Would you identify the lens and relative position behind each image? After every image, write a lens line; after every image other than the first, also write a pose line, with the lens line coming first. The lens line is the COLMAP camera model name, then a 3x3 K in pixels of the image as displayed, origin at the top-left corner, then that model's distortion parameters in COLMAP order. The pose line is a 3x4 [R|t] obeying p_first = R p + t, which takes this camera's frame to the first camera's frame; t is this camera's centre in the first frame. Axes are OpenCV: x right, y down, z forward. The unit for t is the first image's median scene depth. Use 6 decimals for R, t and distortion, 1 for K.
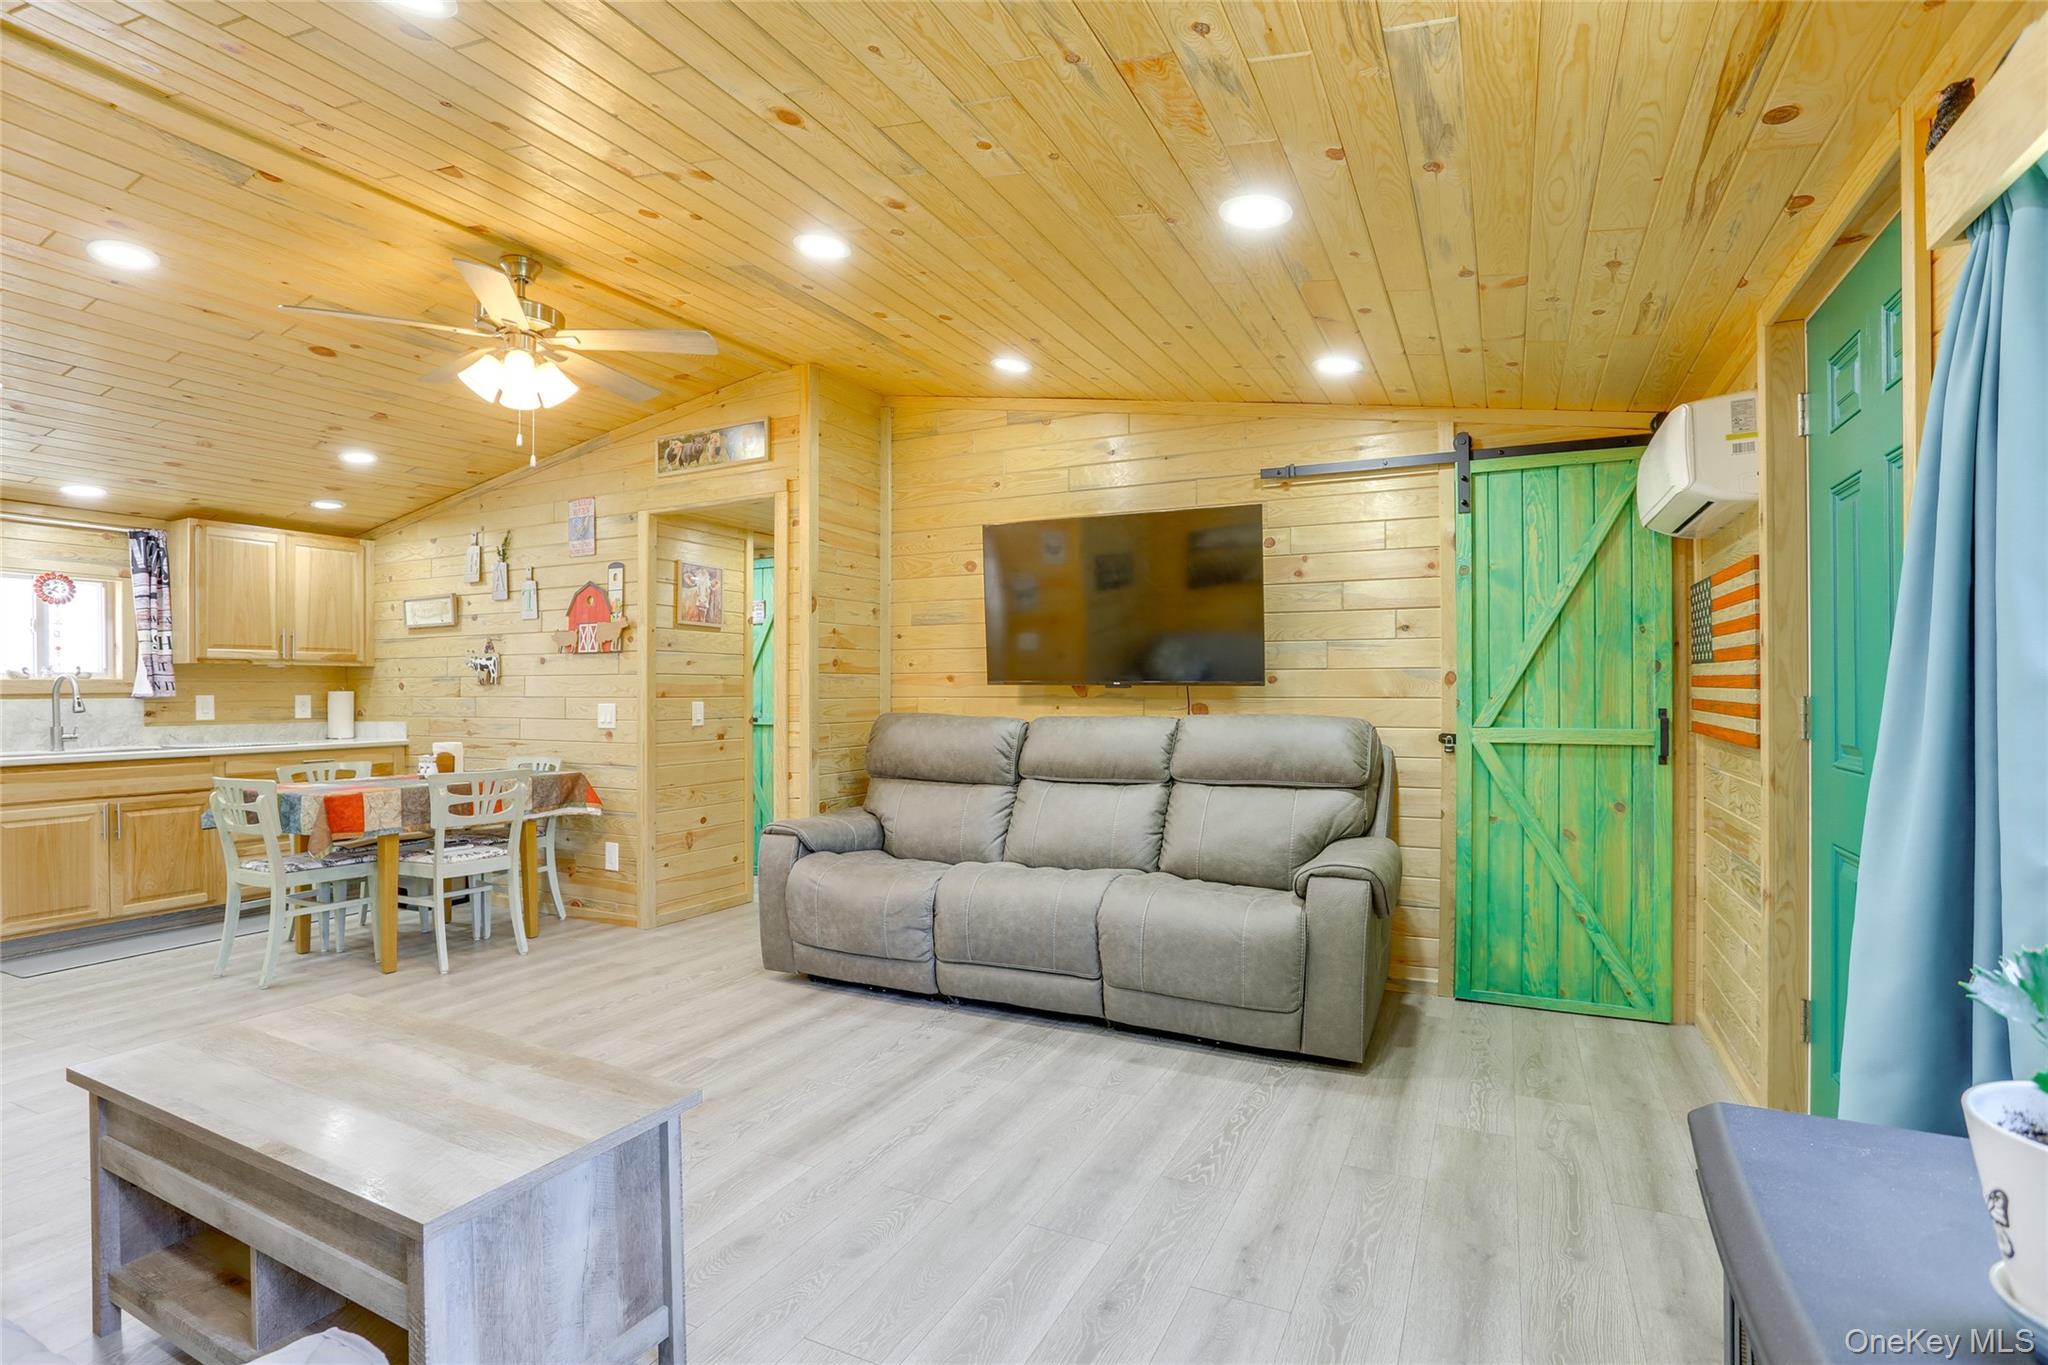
lens RADIAL K [[983.5, 0, 1013.5], [0, 983.5, 692.9], [0, 0, 1]] dist [-0.043021, 0.014925]
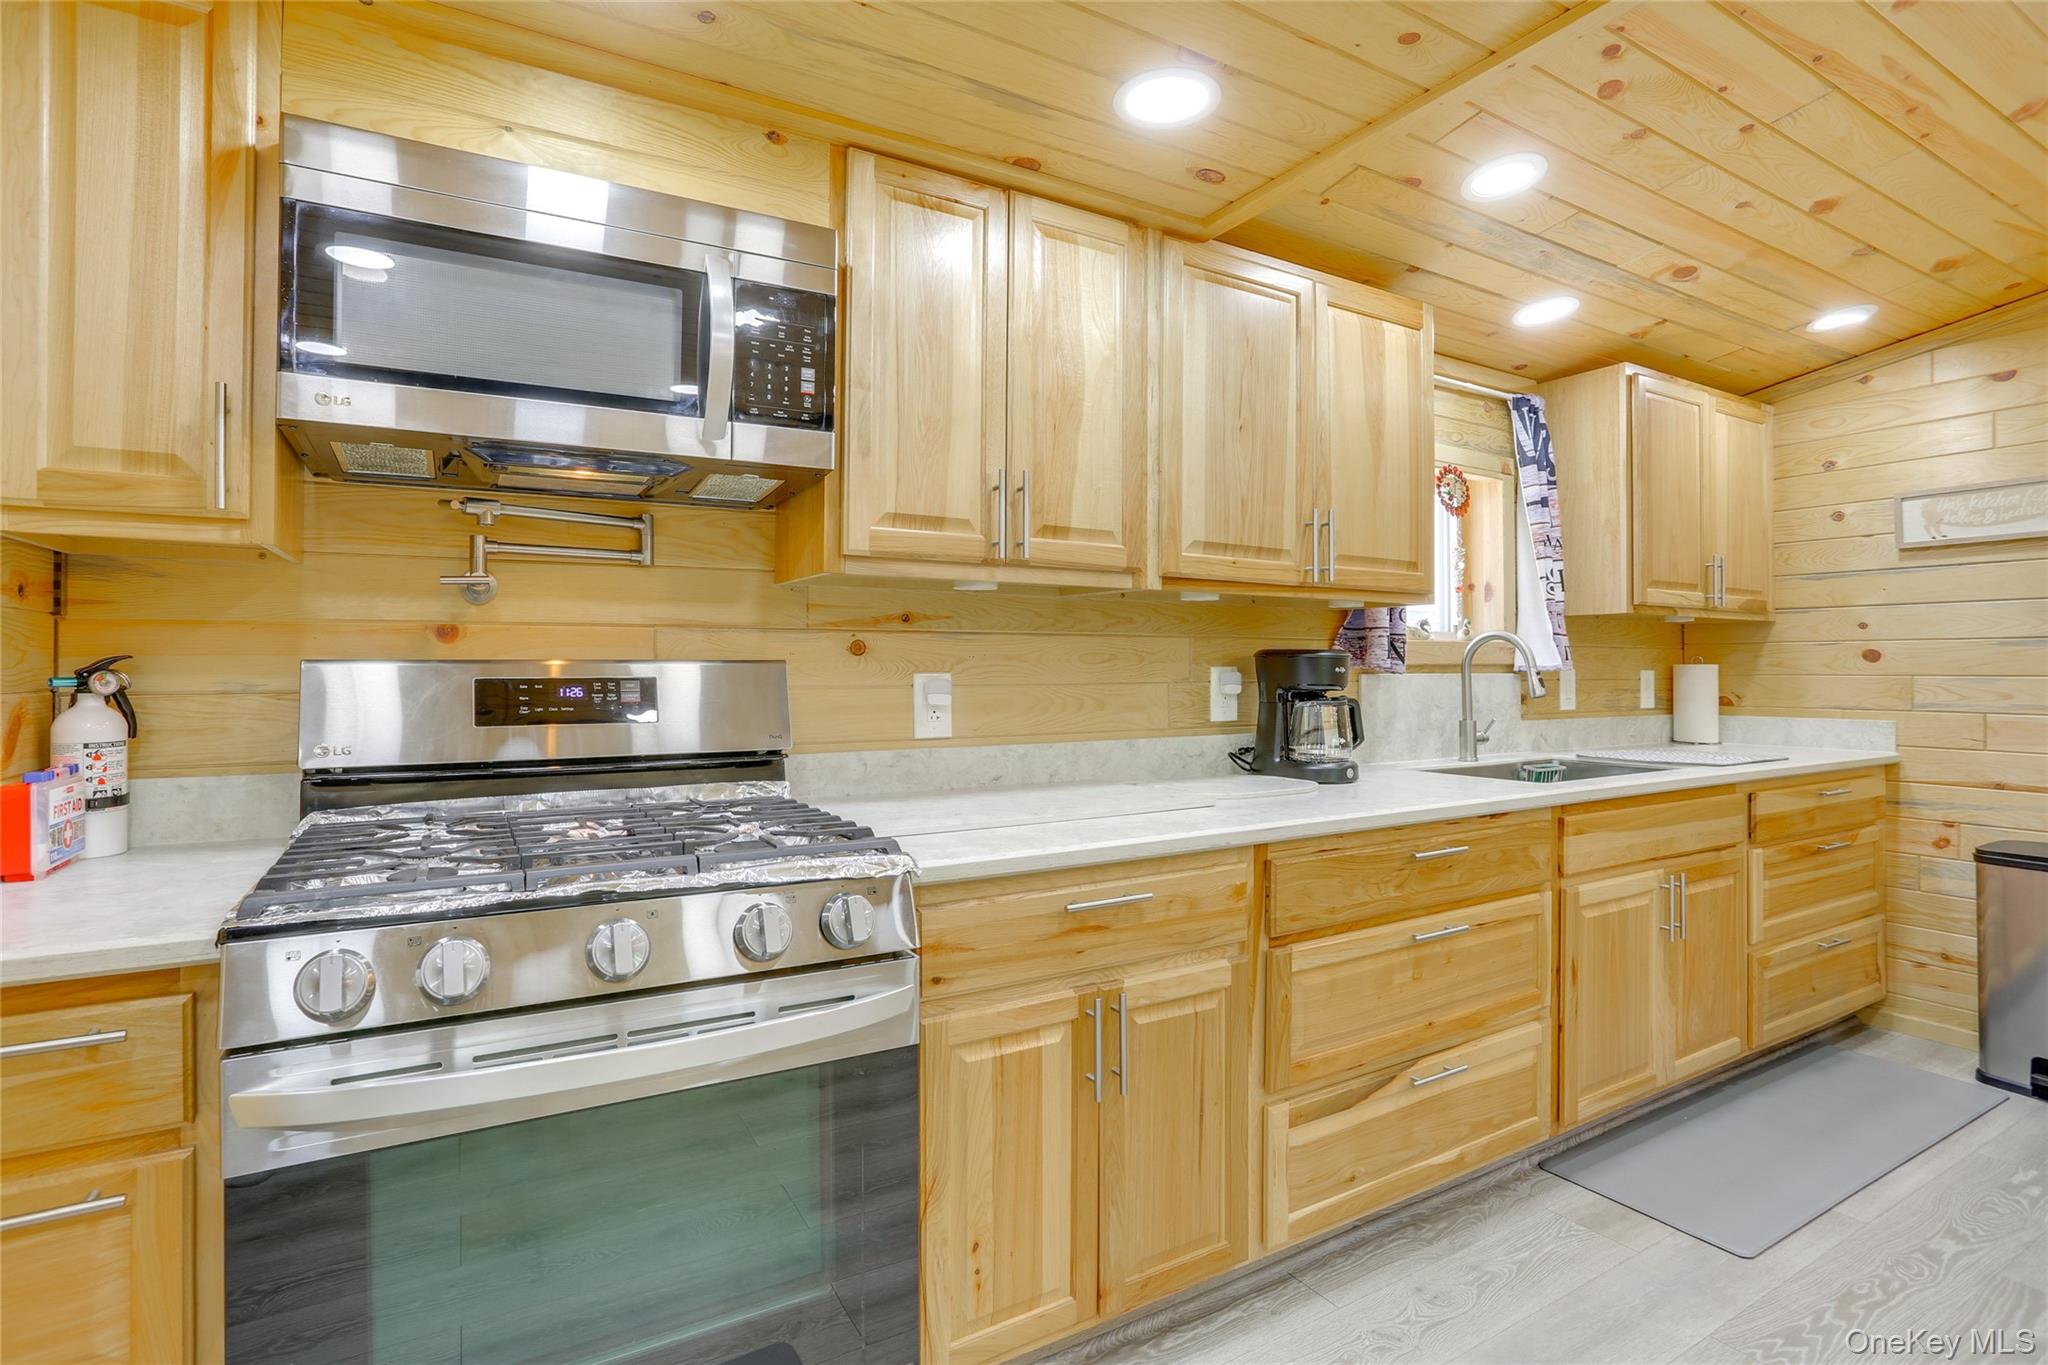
lens RADIAL K [[983.5, 0, 1002.0], [0, 983.5, 663.7], [0, 0, 1]] dist [-0.043021, 0.014925]
pose [[0.837692, 0.003354, -0.546132, -0.812353], [-0.007462, 0.999958, -0.005305, 0.004861], [0.546092, 0.008519, 0.837682, 0.294239]]
